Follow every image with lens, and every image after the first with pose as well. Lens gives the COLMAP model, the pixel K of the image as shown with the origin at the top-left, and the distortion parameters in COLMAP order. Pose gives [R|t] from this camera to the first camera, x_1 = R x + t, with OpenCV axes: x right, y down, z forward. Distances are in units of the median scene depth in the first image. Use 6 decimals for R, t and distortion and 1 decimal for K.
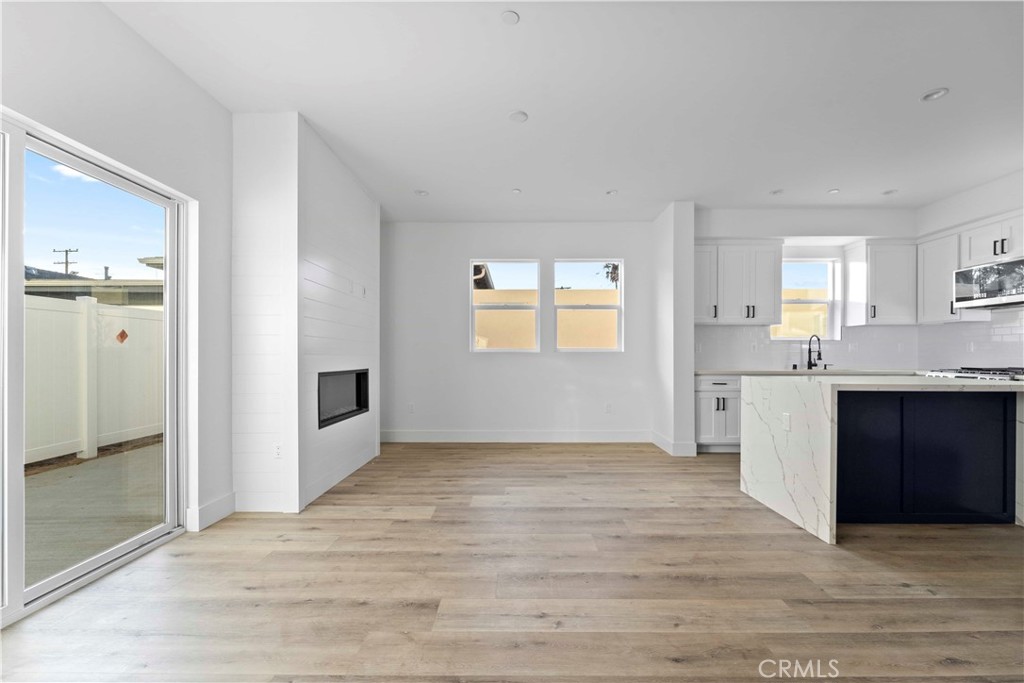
lens RADIAL K [[415.4, 0, 518.6], [0, 415.4, 355.6], [0, 0, 1]] dist [0.002550, -0.001732]
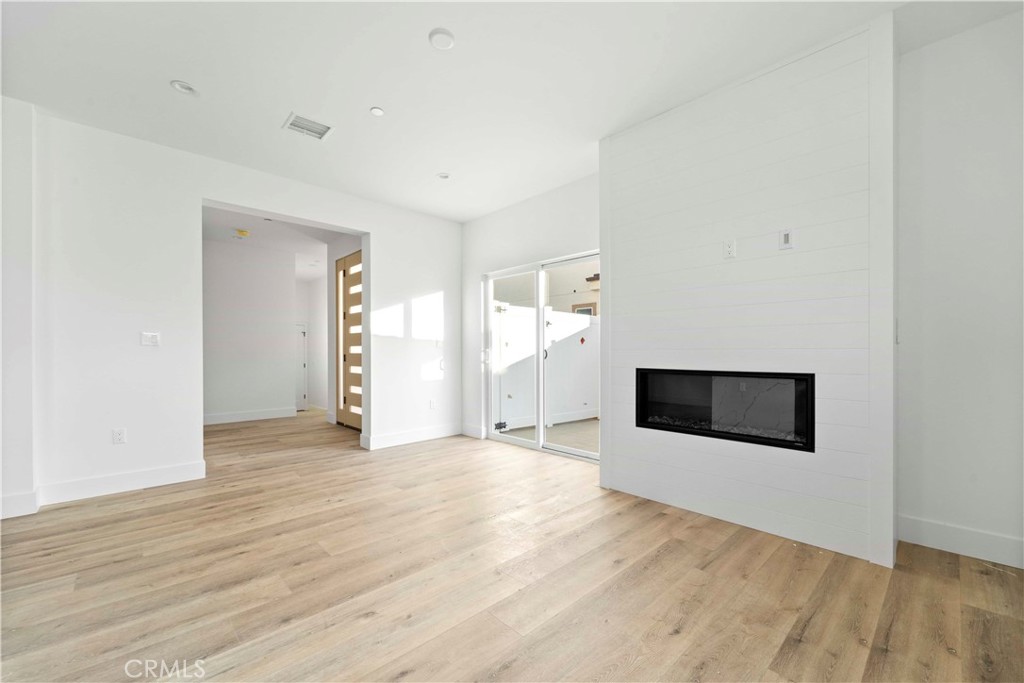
lens RADIAL K [[415.4, 0, 517.3], [0, 415.4, 348.3], [0, 0, 1]] dist [0.002550, -0.001732]
pose [[-0.725355, -0.003964, -0.688364, 0.332771], [0.003544, 0.999949, -0.009493, 0.002379], [0.688366, -0.009325, -0.725303, 1.285081]]
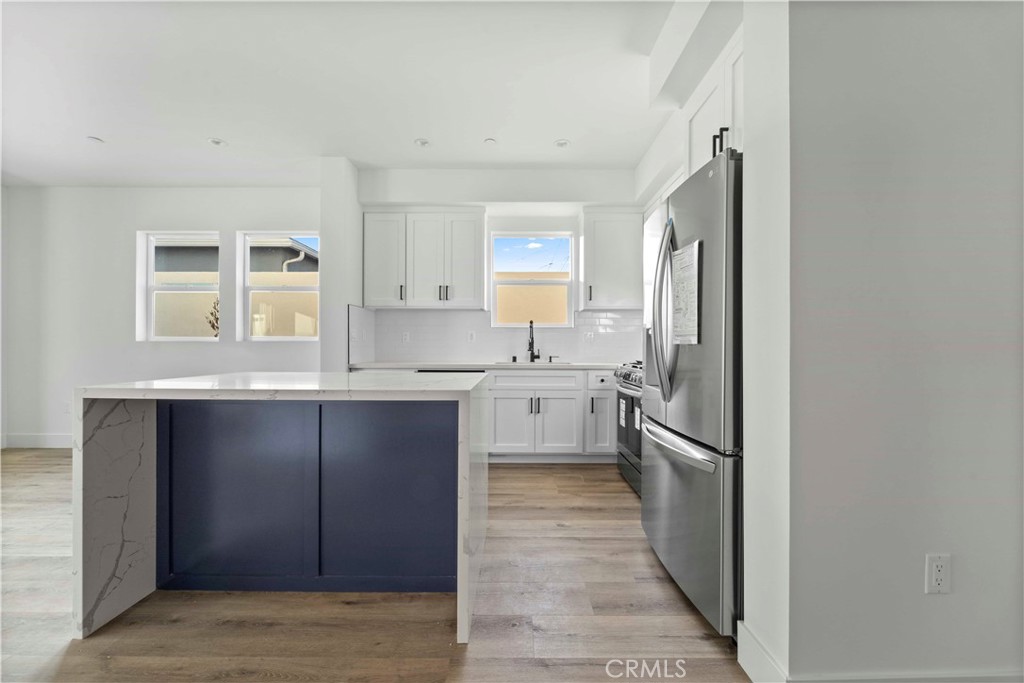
lens RADIAL K [[415.4, 0, 510.2], [0, 415.4, 341.9], [0, 0, 1]] dist [0.002550, -0.001732]
pose [[0.999989, 0.001055, 0.004660, 0.903211], [-0.000999, 0.999928, -0.011930, 0.002590], [-0.004672, 0.011926, 0.999918, 0.225731]]
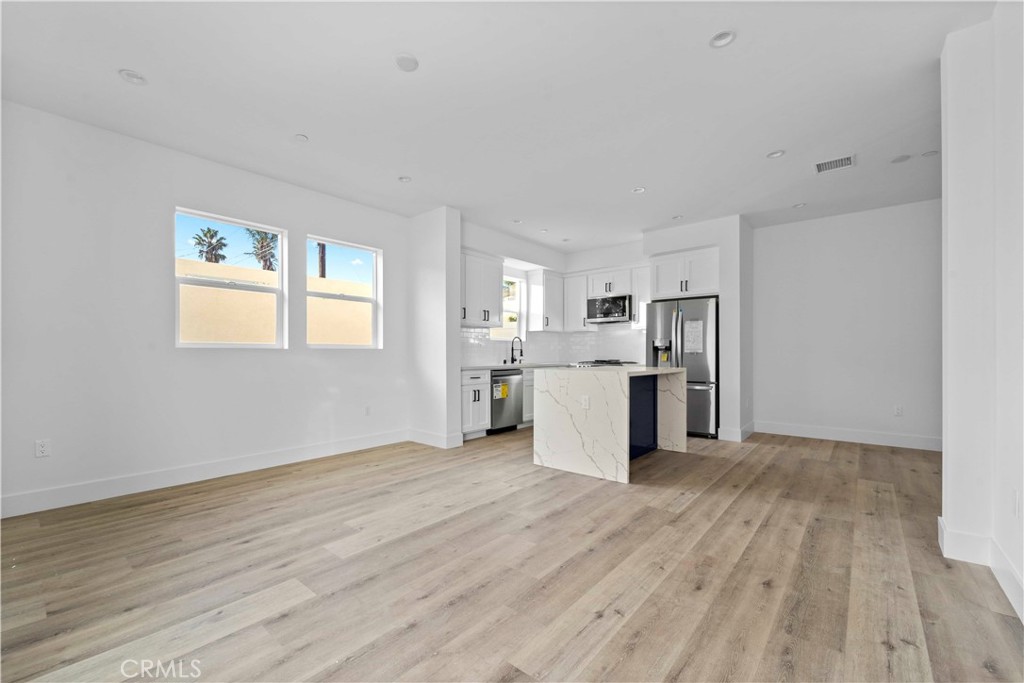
lens RADIAL K [[415.4, 0, 512.8], [0, 415.4, 351.7], [0, 0, 1]] dist [0.002550, -0.001732]
pose [[0.645379, 0.002005, 0.763860, -0.384971], [0.001150, 0.999993, -0.003596, 0.001326], [-0.763861, 0.003199, 0.645373, 0.238820]]
